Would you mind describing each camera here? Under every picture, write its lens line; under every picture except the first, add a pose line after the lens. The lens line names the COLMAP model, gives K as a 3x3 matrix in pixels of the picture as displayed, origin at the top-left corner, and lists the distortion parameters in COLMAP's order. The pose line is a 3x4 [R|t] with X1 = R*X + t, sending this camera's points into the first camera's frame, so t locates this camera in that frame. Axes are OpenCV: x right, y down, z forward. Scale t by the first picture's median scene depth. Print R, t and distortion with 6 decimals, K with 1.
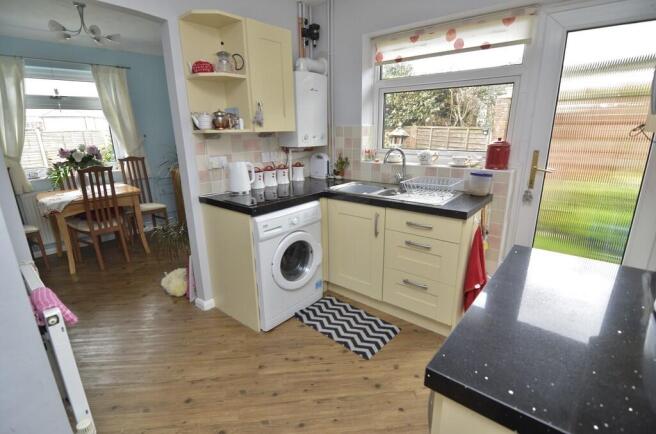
lens RADIAL K [[315.3, 0, 328.0], [0, 315.3, 217.0], [0, 0, 1]] dist [-0.003896, -0.001050]
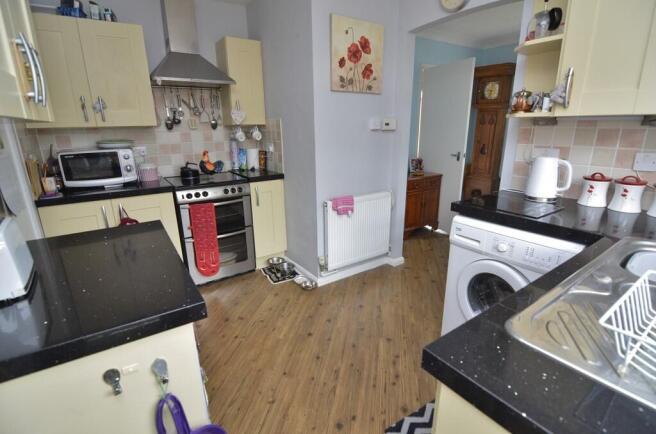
lens RADIAL K [[315.3, 0, 328.0], [0, 315.3, 217.0], [0, 0, 1]] dist [-0.003896, -0.001050]
pose [[-0.273515, 0.287691, -0.917836, 0.522960], [-0.244591, 0.902054, 0.355632, -0.169587], [0.930250, 0.321765, -0.176358, 0.639397]]
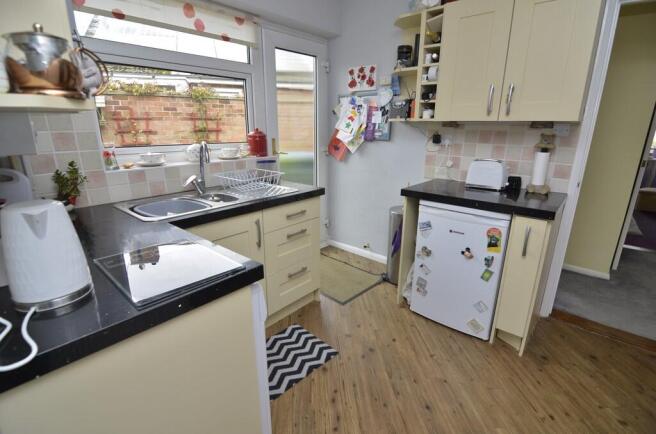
lens RADIAL K [[318.3, 0, 327.6], [0, 318.3, 214.7], [0, 0, 1]] dist [-0.002216, -0.000462]
pose [[0.020348, -0.266637, 0.963582, -0.544451], [0.265514, 0.930615, 0.251908, -0.157845], [-0.963892, 0.250719, 0.089732, 0.631608]]
